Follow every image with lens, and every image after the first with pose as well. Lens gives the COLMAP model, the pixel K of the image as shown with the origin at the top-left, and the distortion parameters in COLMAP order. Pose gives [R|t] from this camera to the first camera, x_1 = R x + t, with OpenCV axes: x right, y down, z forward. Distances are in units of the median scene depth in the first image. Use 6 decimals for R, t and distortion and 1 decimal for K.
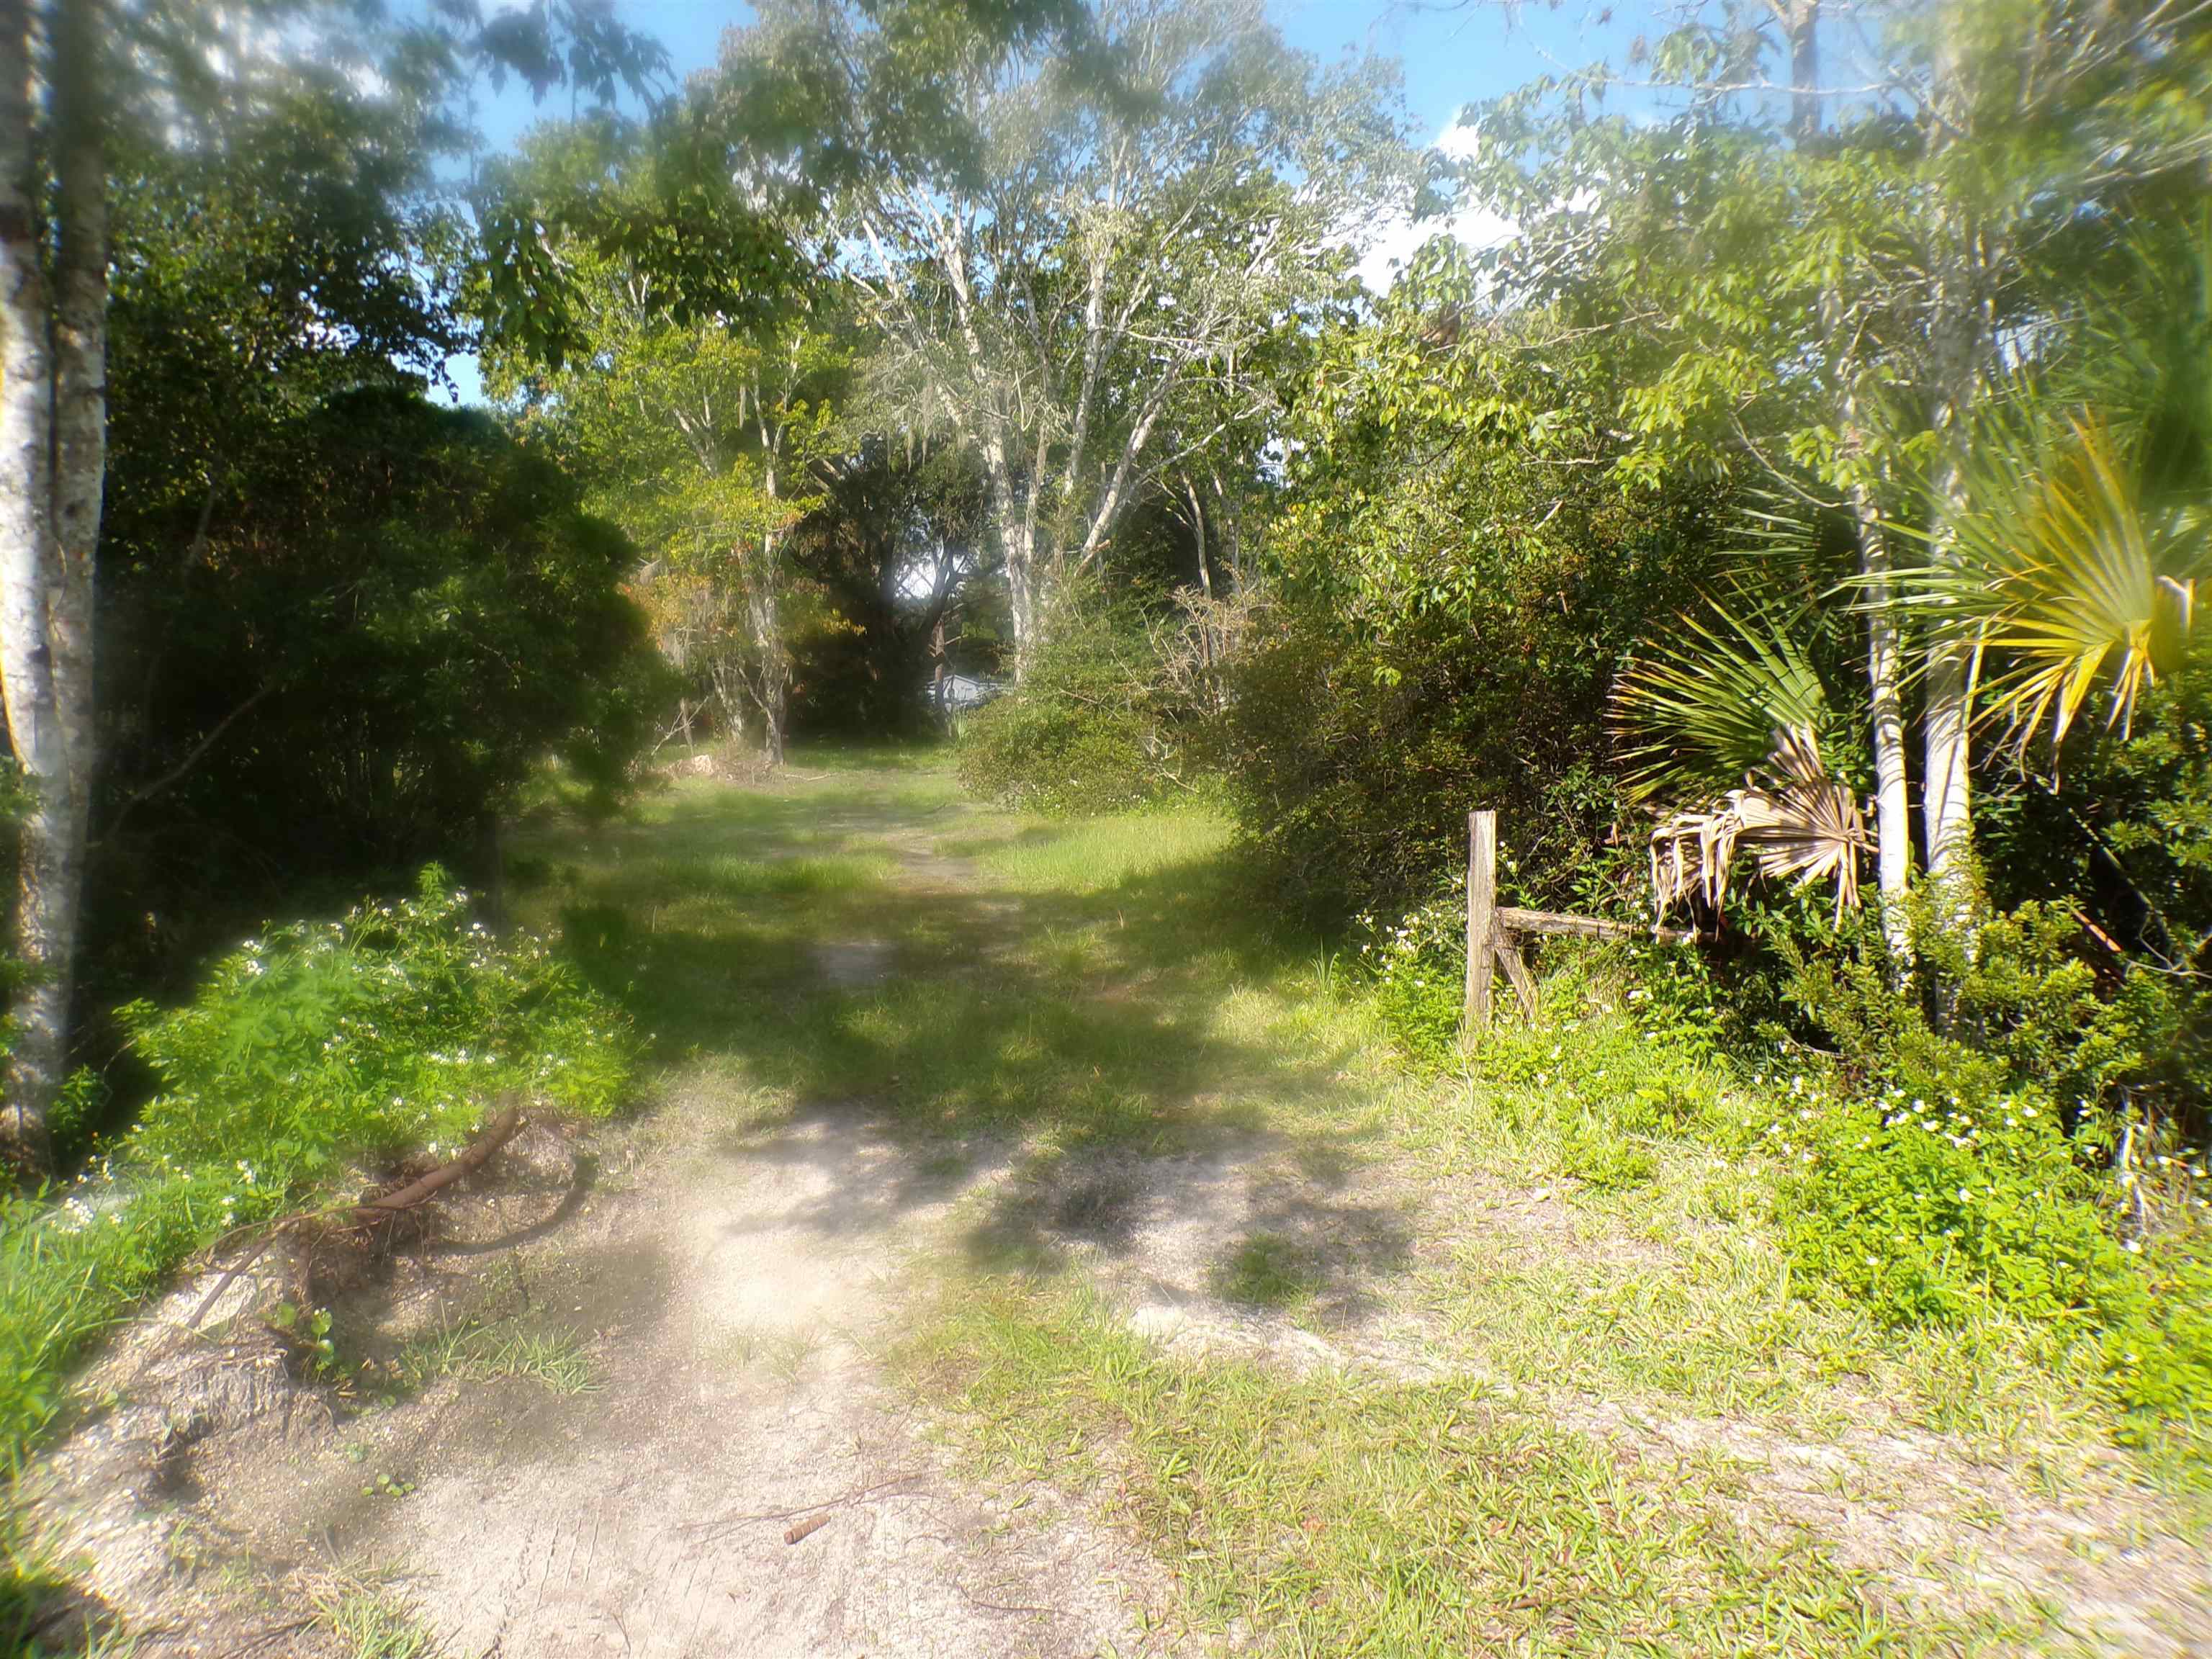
lens RADIAL K [[1504.2, 0, 1101.8], [0, 1504.2, 829.7], [0, 0, 1]] dist [-0.043023, 0.023915]
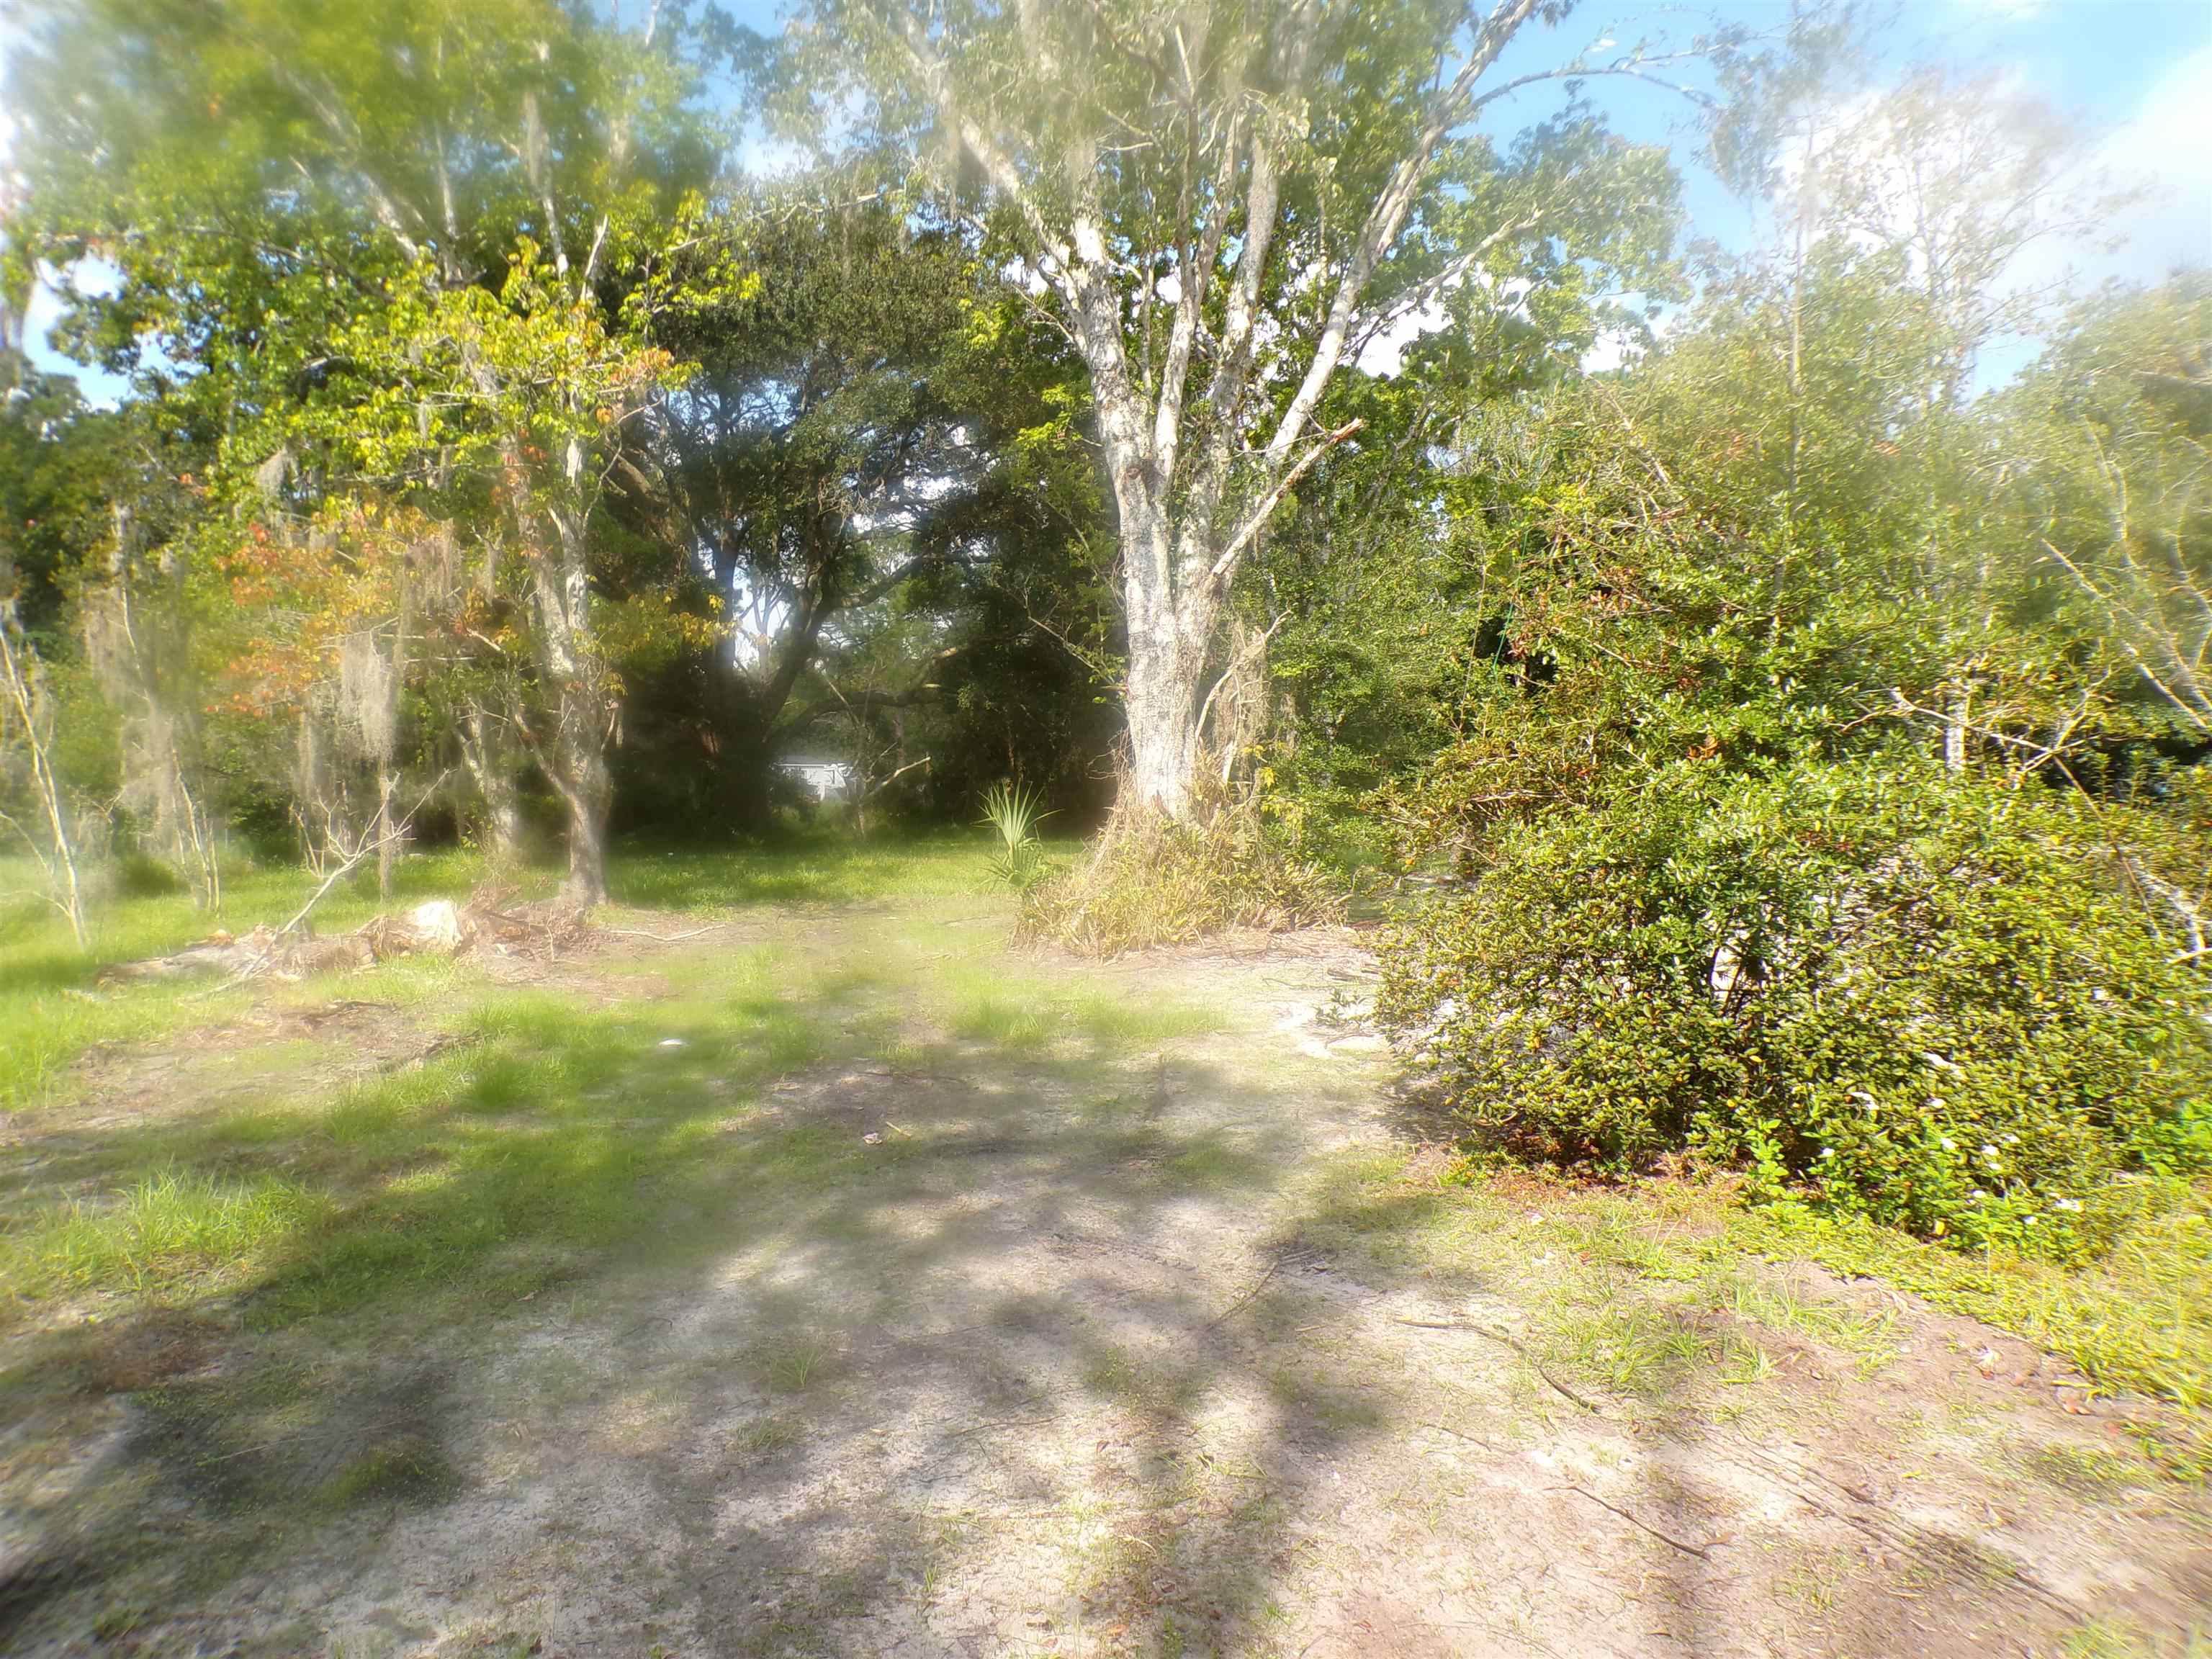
lens RADIAL K [[1504.2, 0, 1100.9], [0, 1504.2, 830.0], [0, 0, 1]] dist [-0.043023, 0.023915]
pose [[0.988847, -0.017171, 0.147944, -0.128568], [0.025212, 0.998295, -0.052646, -0.039724], [-0.146788, 0.055789, 0.987594, 0.503146]]
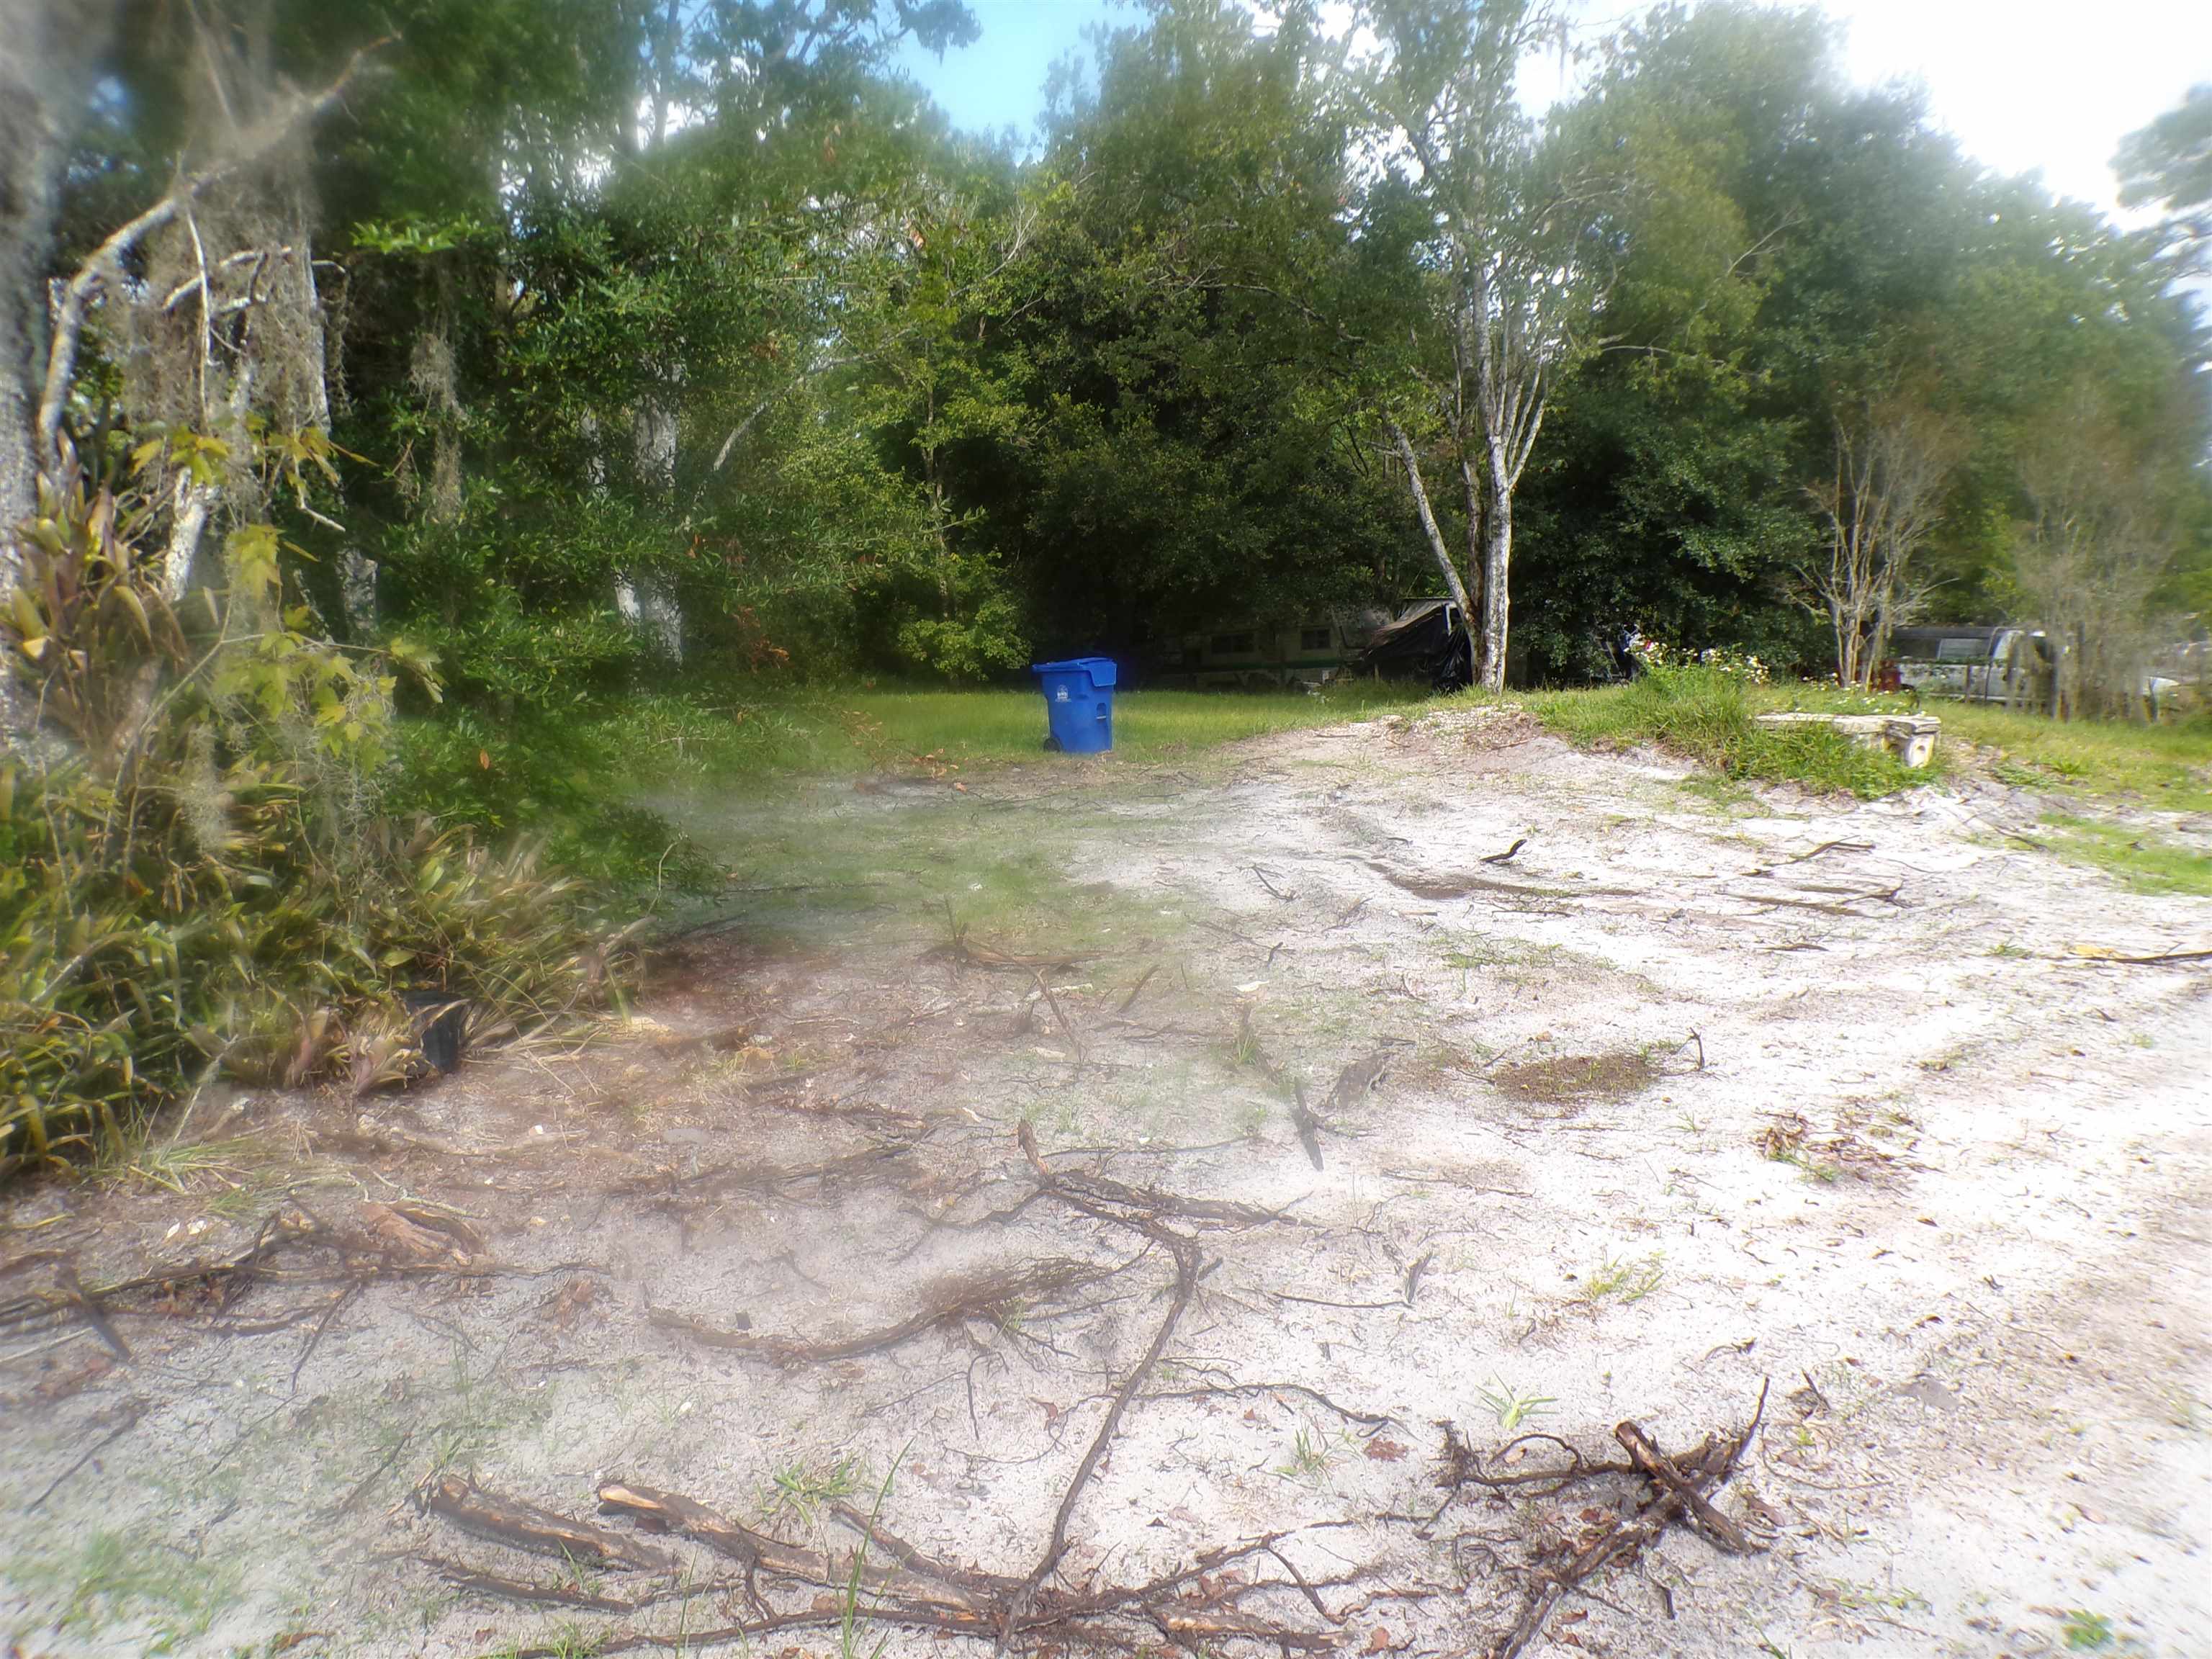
lens RADIAL K [[1504.2, 0, 1096.4], [0, 1504.2, 835.5], [0, 0, 1]] dist [-0.043023, 0.023915]
pose [[0.855977, -0.084135, 0.510123, -0.025298], [0.060373, 0.996186, 0.062997, -0.058647], [-0.513477, -0.023126, 0.857792, 0.785697]]
